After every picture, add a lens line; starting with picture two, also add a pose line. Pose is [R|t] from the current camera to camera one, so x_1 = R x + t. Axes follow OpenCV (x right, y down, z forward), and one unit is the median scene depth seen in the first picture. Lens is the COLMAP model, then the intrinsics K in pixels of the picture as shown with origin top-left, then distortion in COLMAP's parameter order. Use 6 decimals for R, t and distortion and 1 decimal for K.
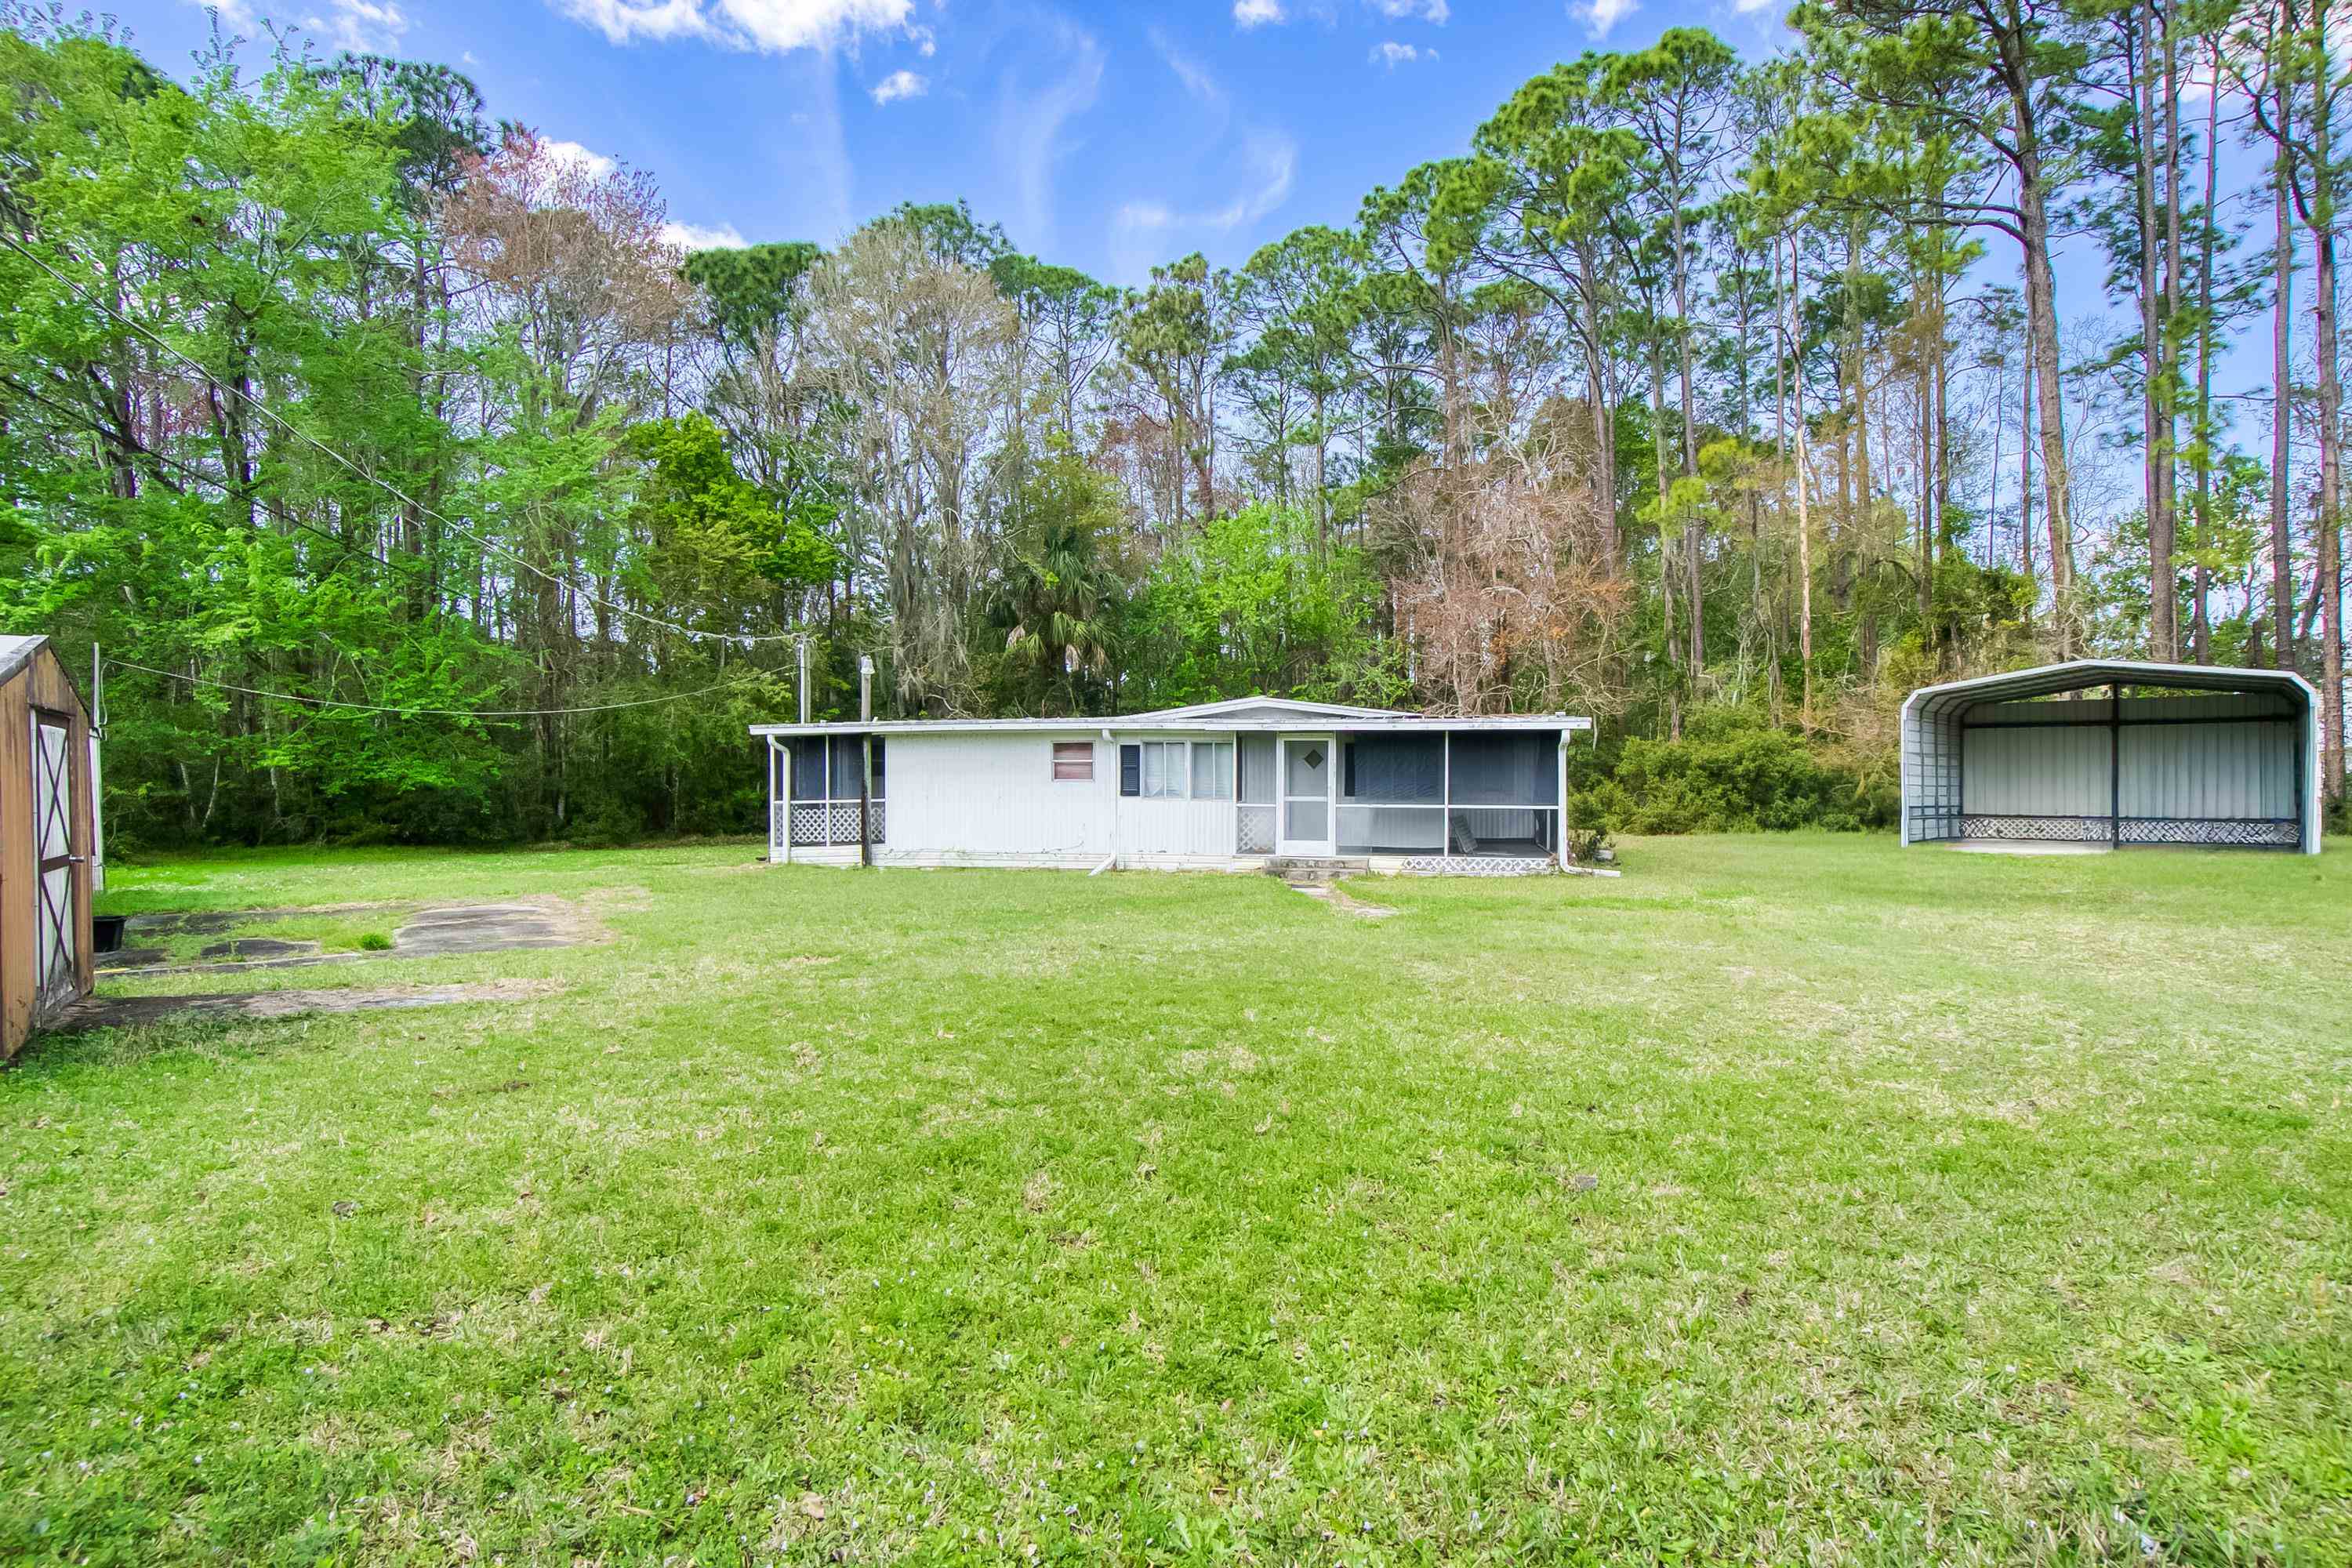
lens RADIAL K [[1031.4, 0, 1208.8], [0, 1031.4, 802.6], [0, 0, 1]] dist [-0.016403, 0.000072]
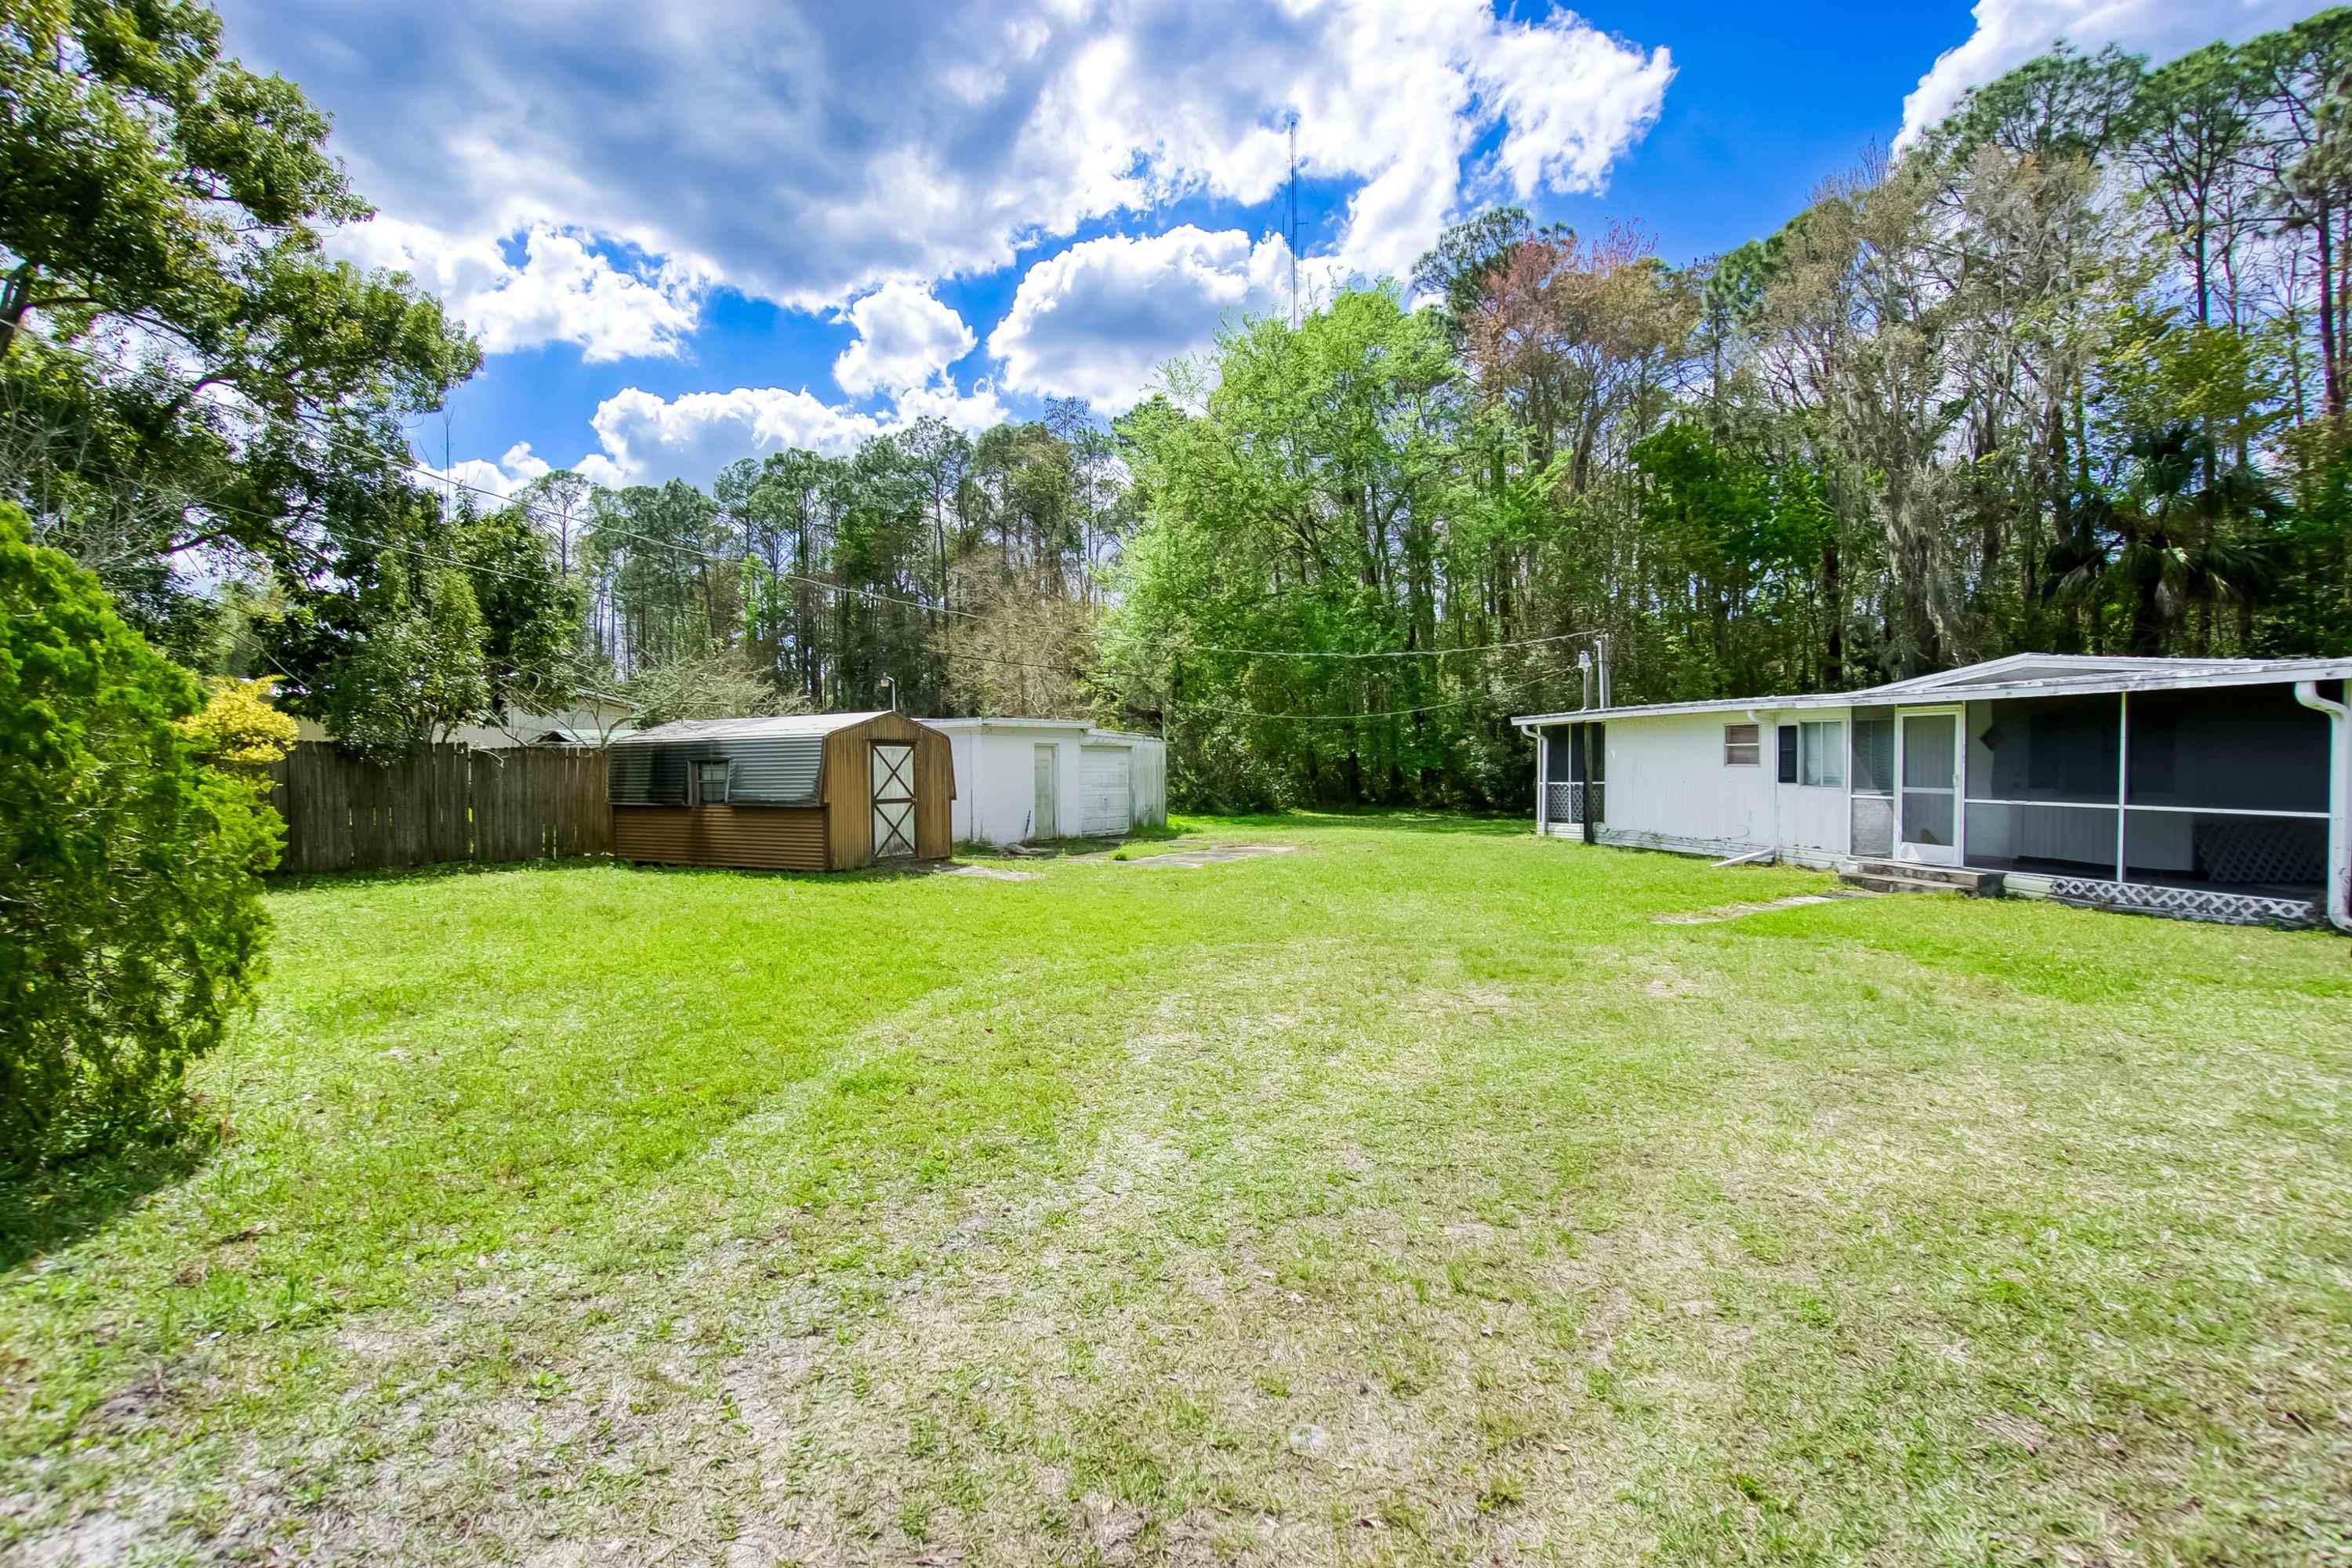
lens RADIAL K [[1063.5, 0, 1166.9], [0, 1063.5, 774.9], [0, 0, 1]] dist [-0.043633, 0.020652]
pose [[0.404395, 0.009590, -0.914534, 0.502917], [-0.011084, 0.999923, 0.005584, -0.011894], [0.914517, 0.007879, 0.404470, 0.130797]]
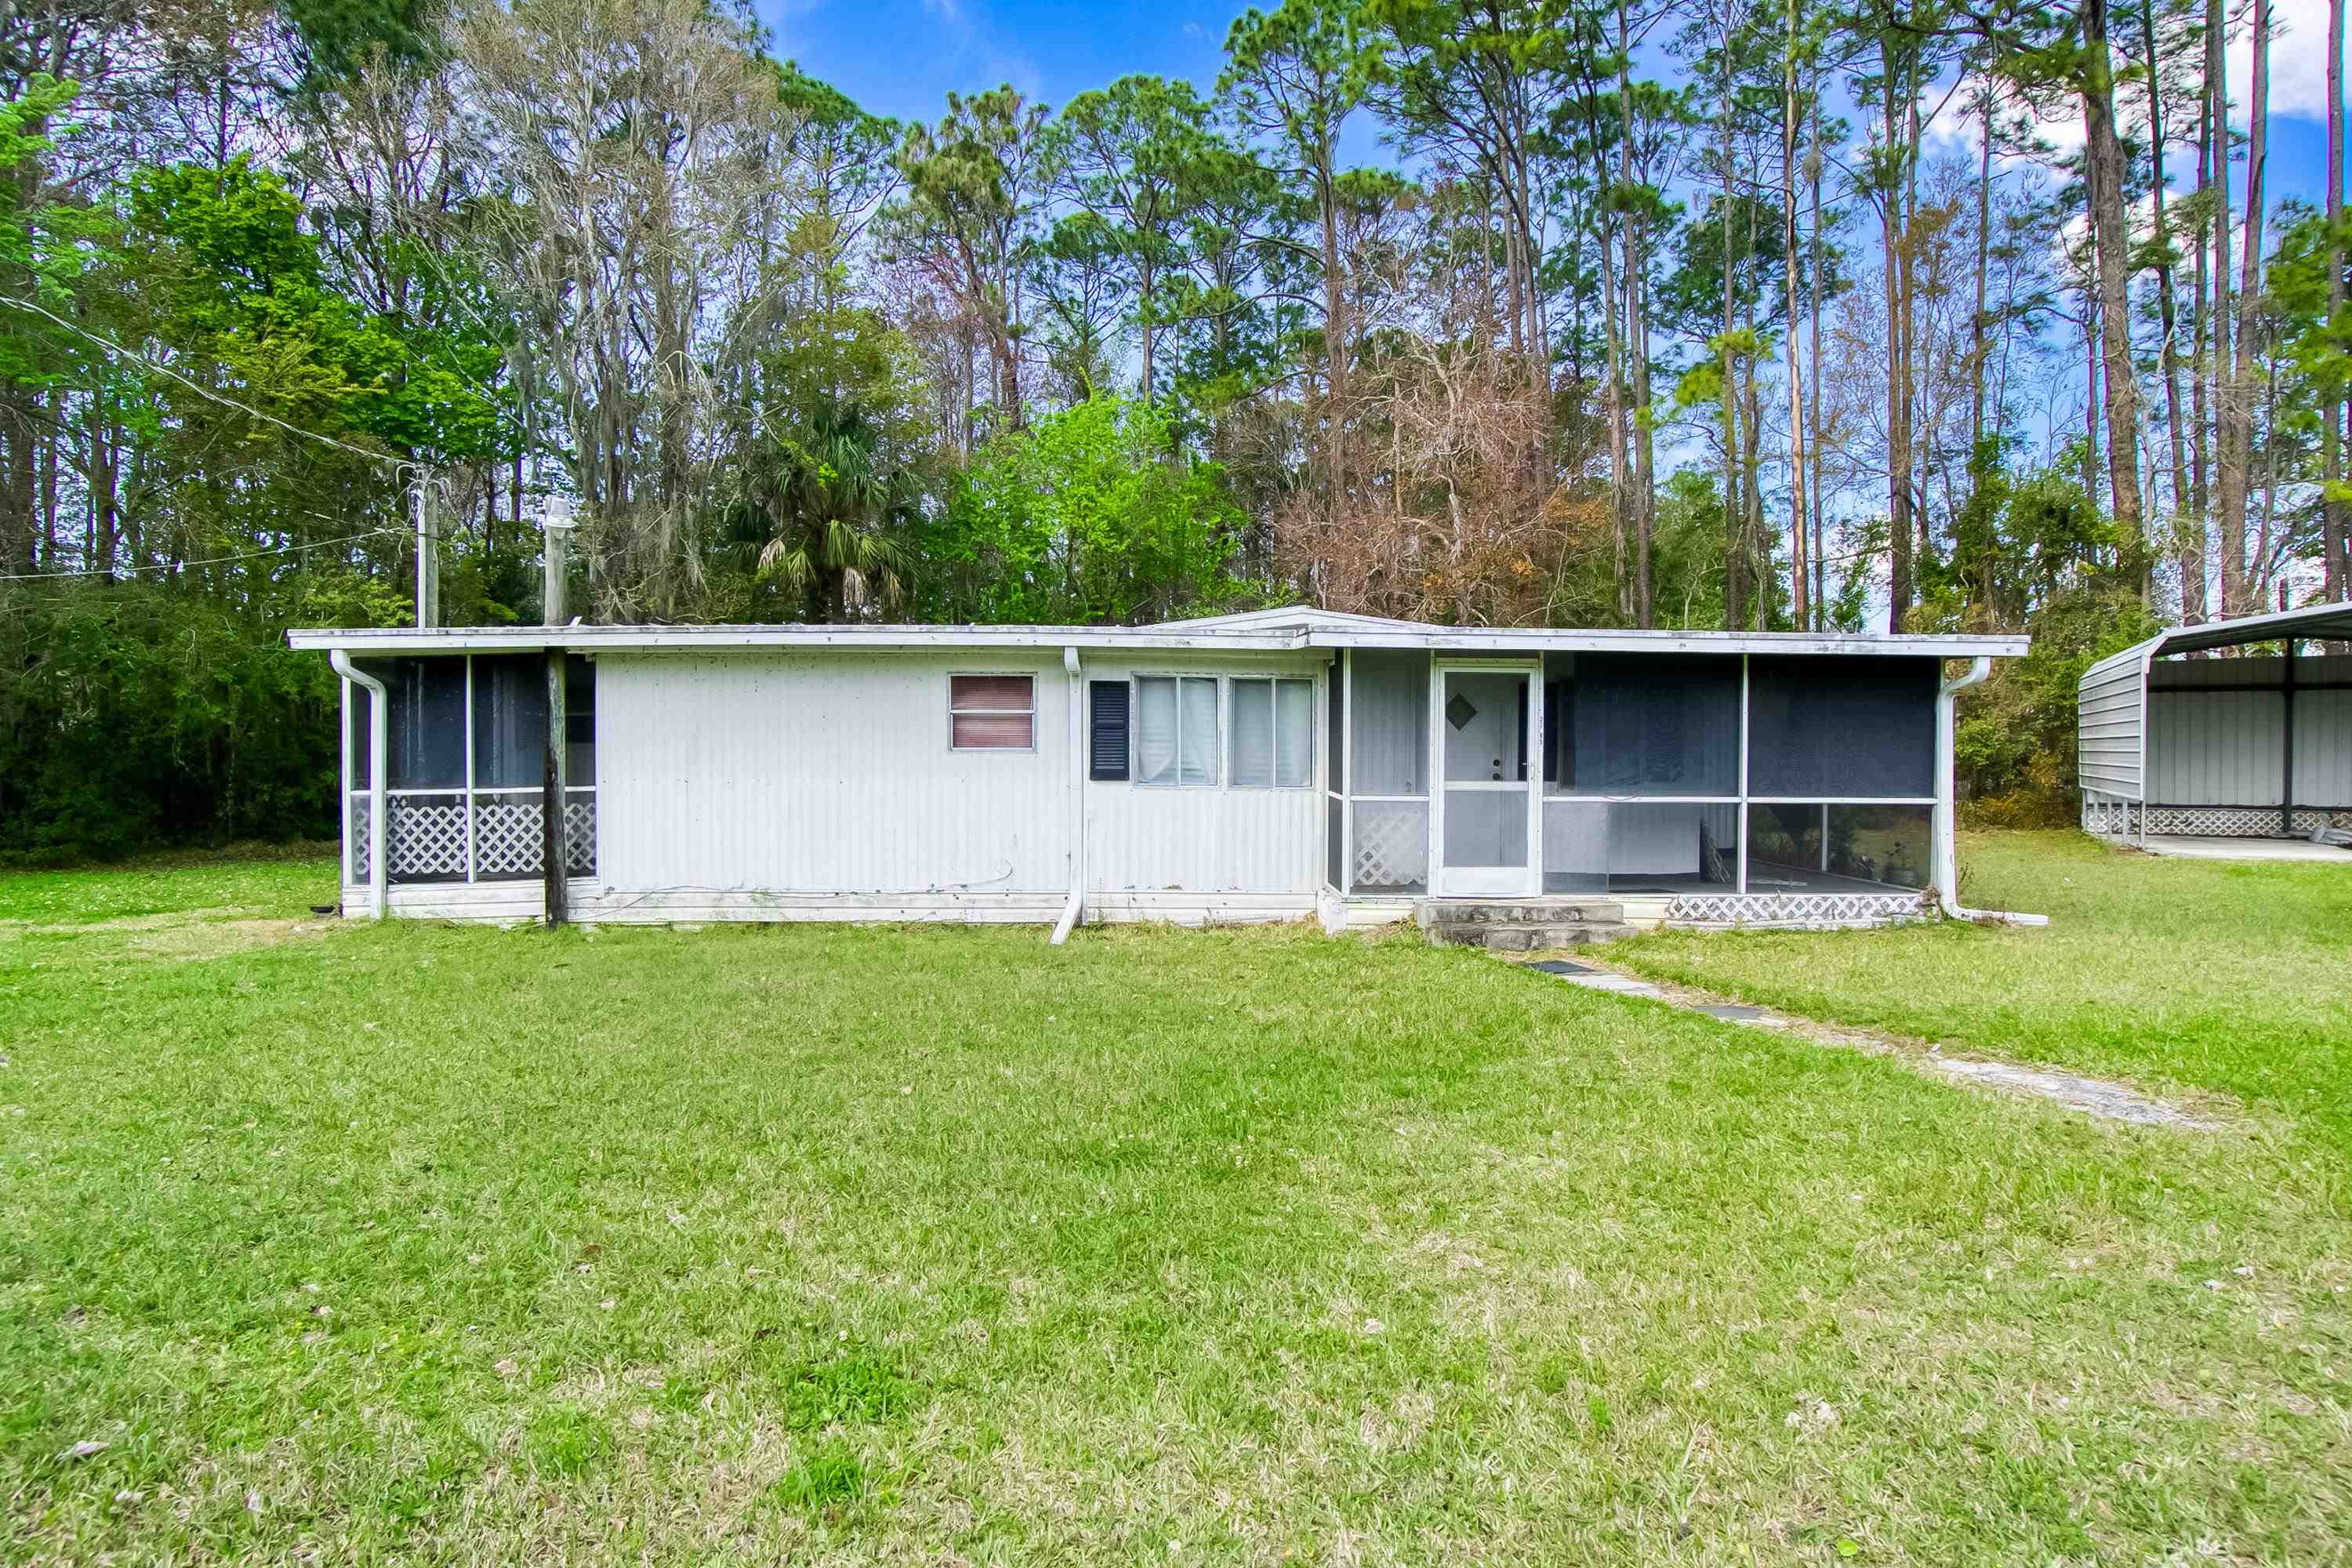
lens RADIAL K [[1114.6, 0, 1176.0], [0, 1114.6, 784.0], [0, 0, 1]] dist [-0.046409, 0.020434]
pose [[0.978922, -0.000827, 0.204232, -0.147466], [0.001180, 0.999998, -0.001605, -0.003296], [-0.204230, 0.001812, 0.978921, 0.418598]]
